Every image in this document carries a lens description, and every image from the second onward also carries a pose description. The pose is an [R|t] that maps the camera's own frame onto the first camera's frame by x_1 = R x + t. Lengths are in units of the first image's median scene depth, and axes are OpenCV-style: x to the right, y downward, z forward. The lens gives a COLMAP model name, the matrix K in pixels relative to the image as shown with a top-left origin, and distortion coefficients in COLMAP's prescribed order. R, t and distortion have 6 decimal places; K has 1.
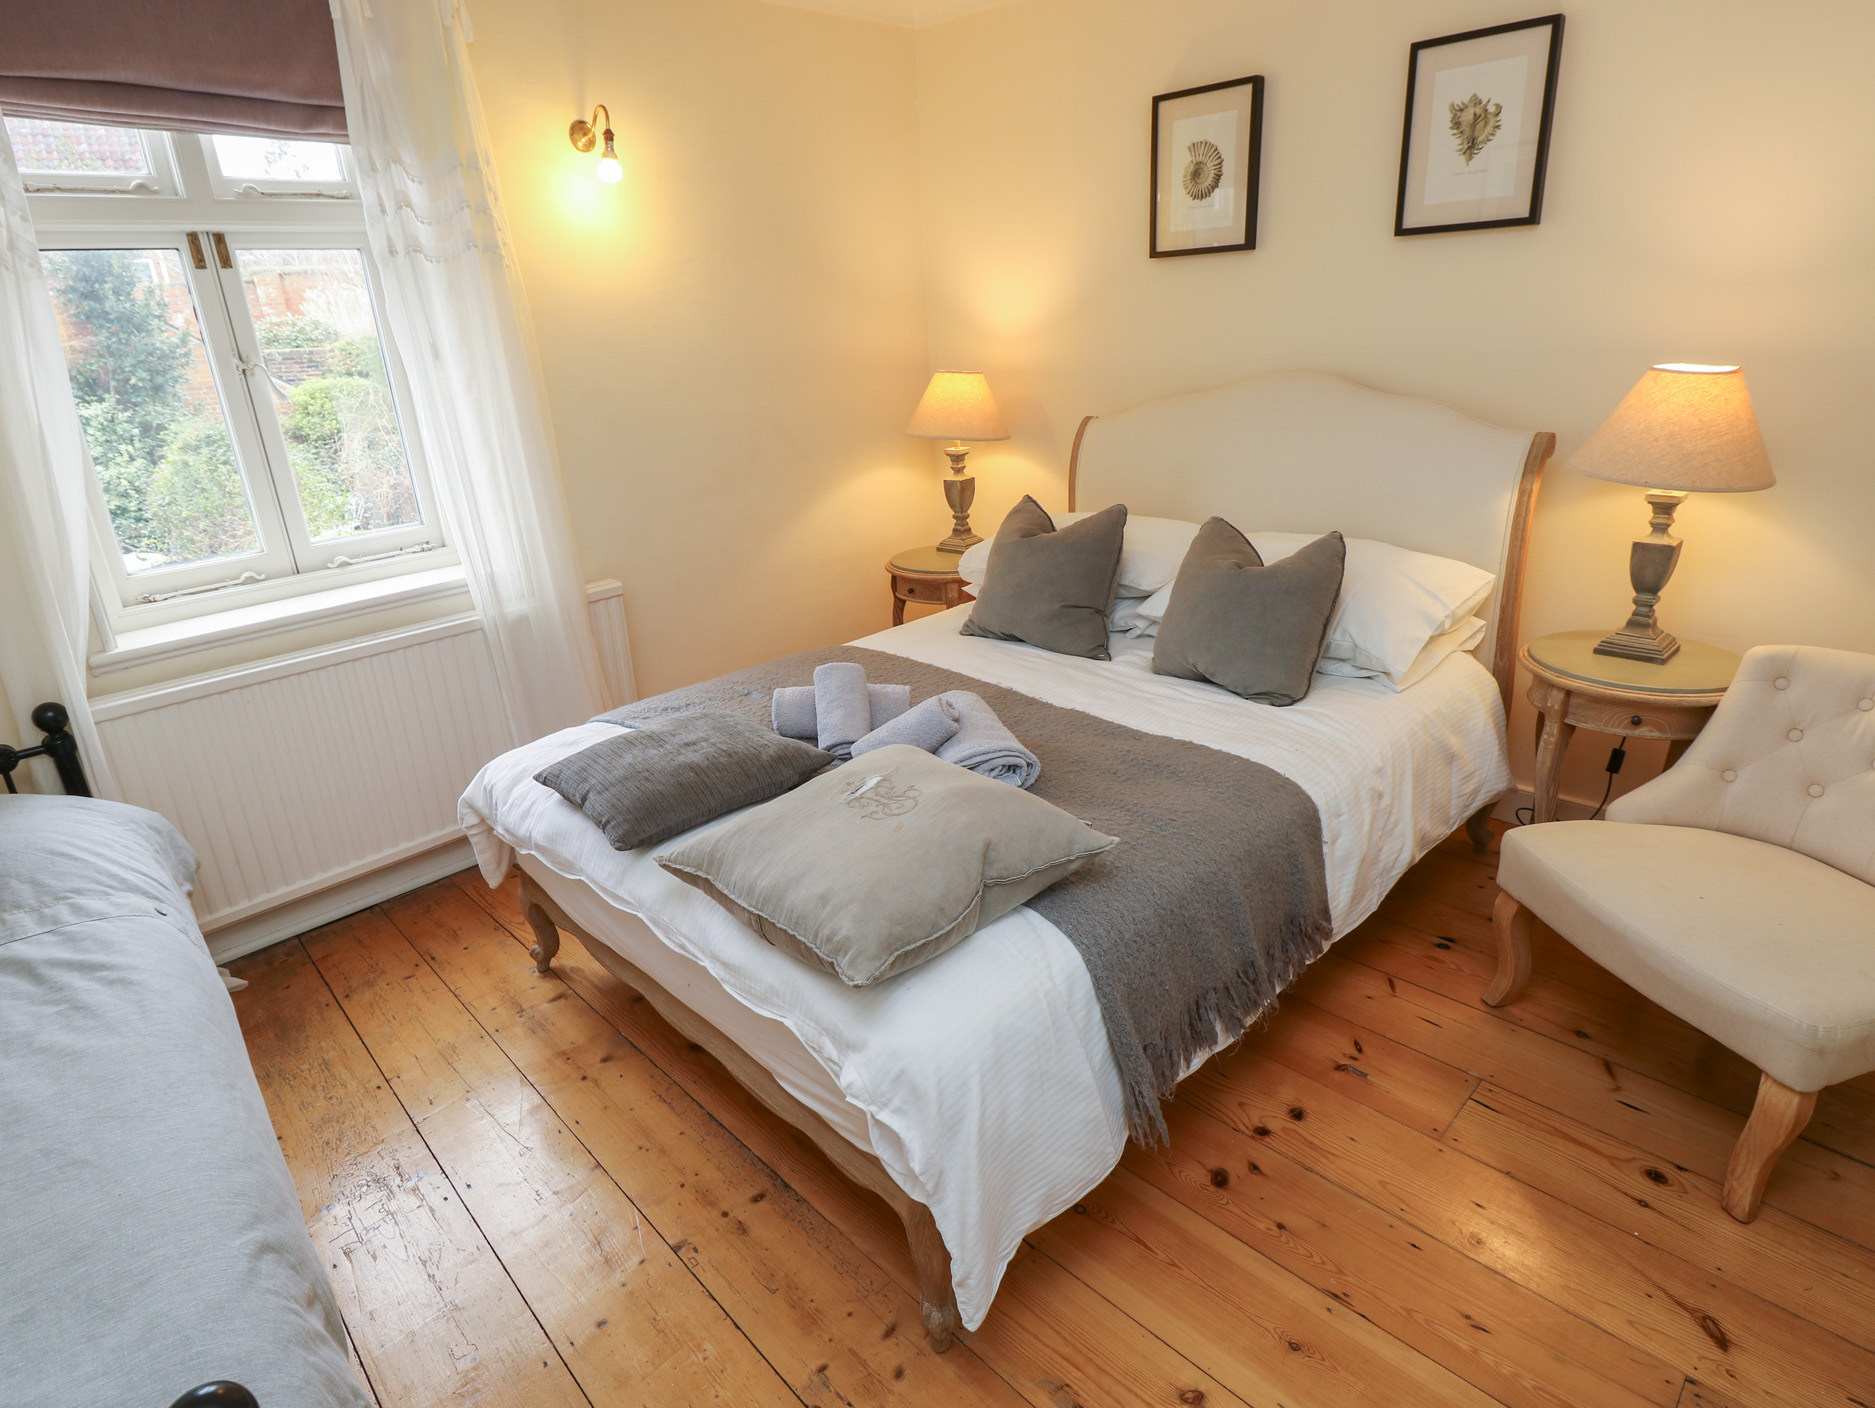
lens RADIAL K [[1025.9, 0, 926.9], [0, 1025.9, 706.2], [0, 0, 1]] dist [0.005779, -0.018033]
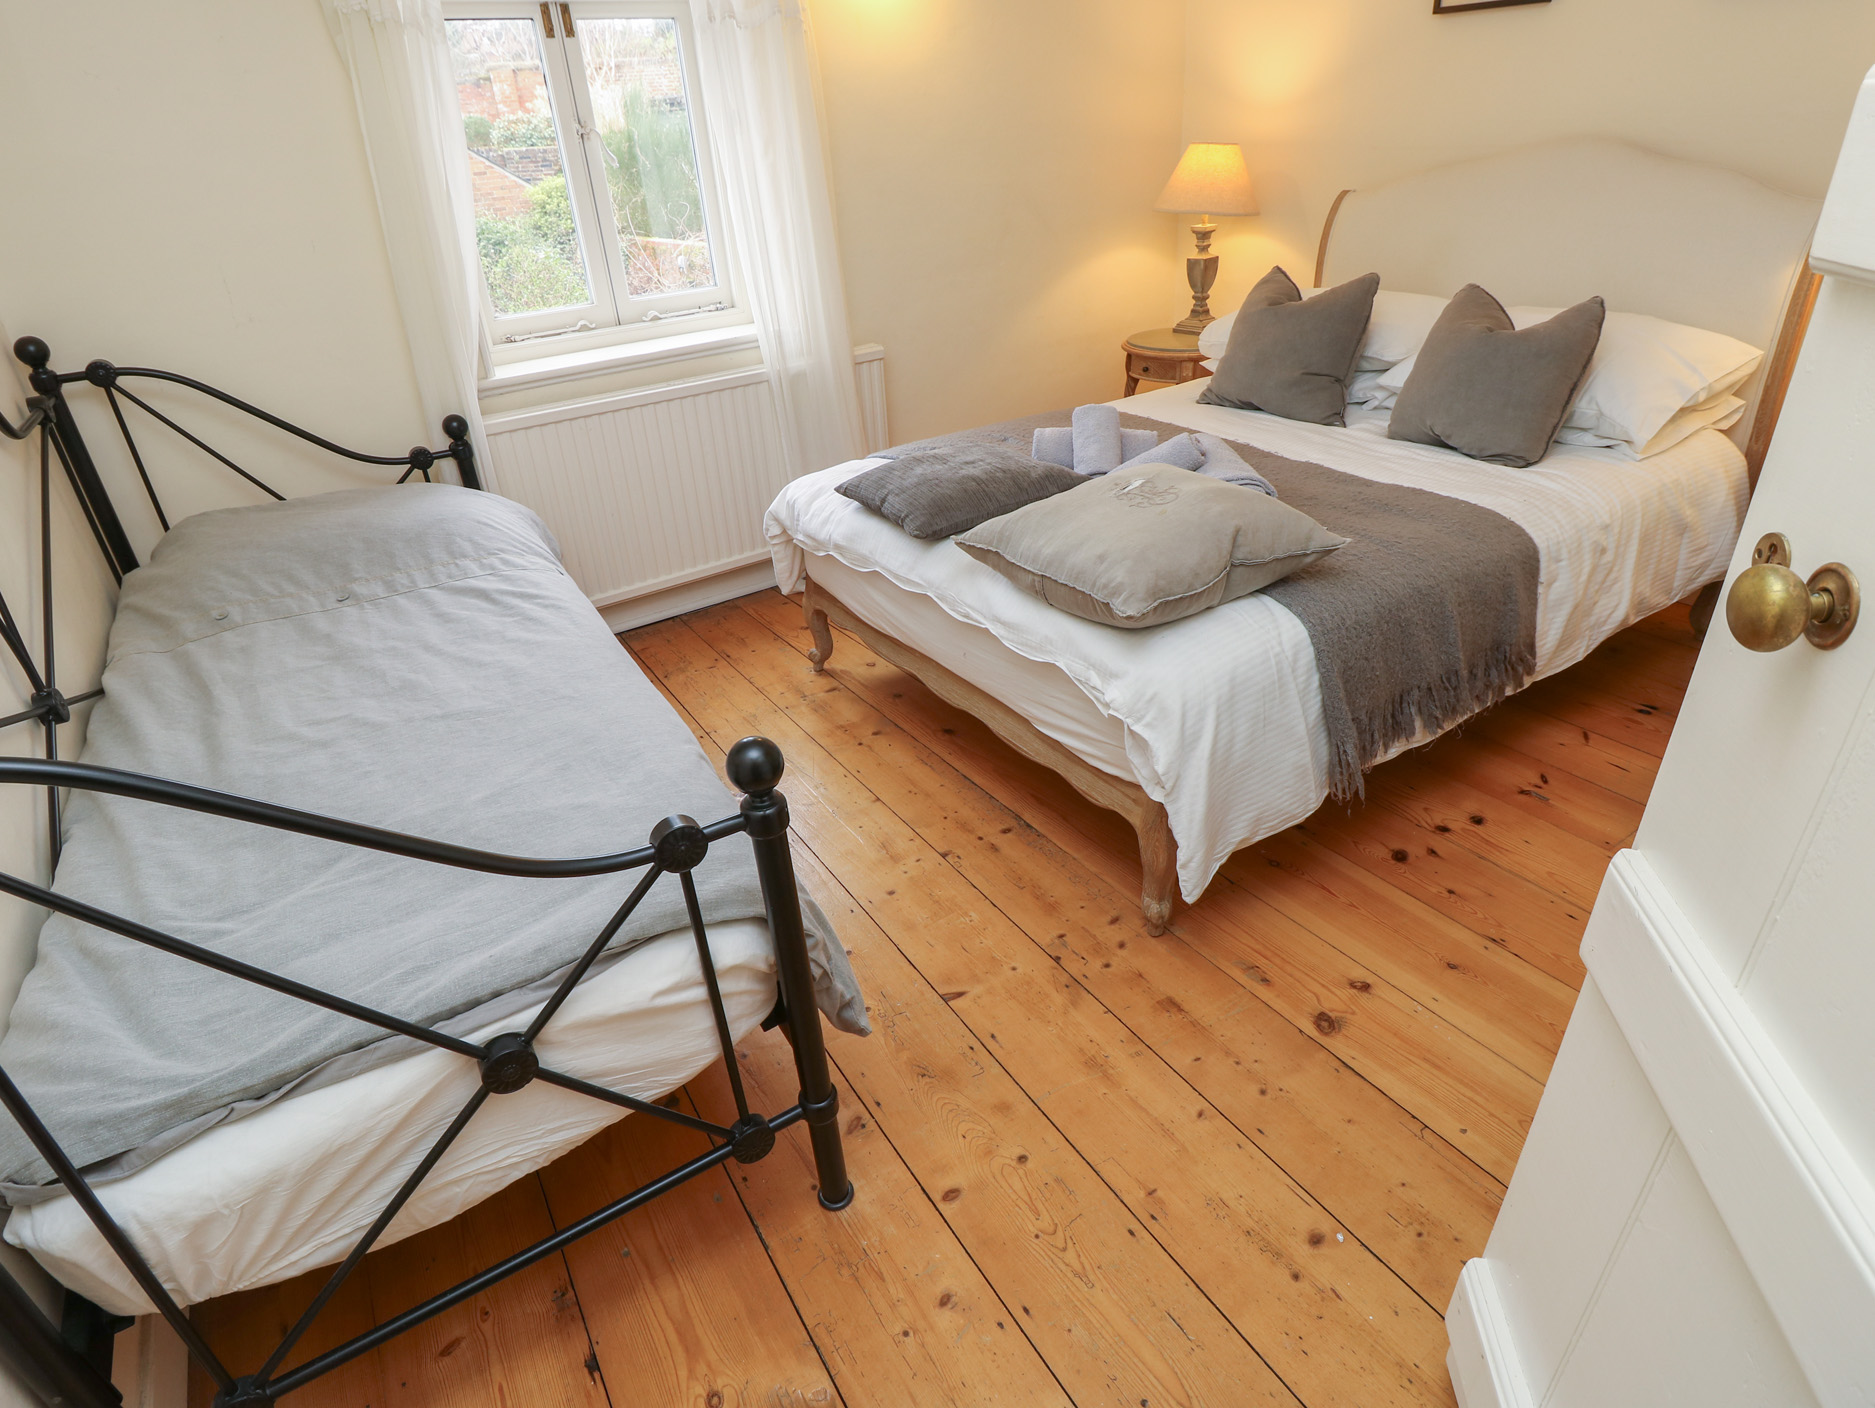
lens RADIAL K [[1025.9, 0, 926.9], [0, 1025.9, 706.2], [0, 0, 1]] dist [0.005779, -0.018033]
pose [[0.982772, 0.084029, -0.164617, -0.058801], [-0.056563, 0.984679, 0.164947, 0.114282], [0.175955, -0.152794, 0.972468, -0.182958]]
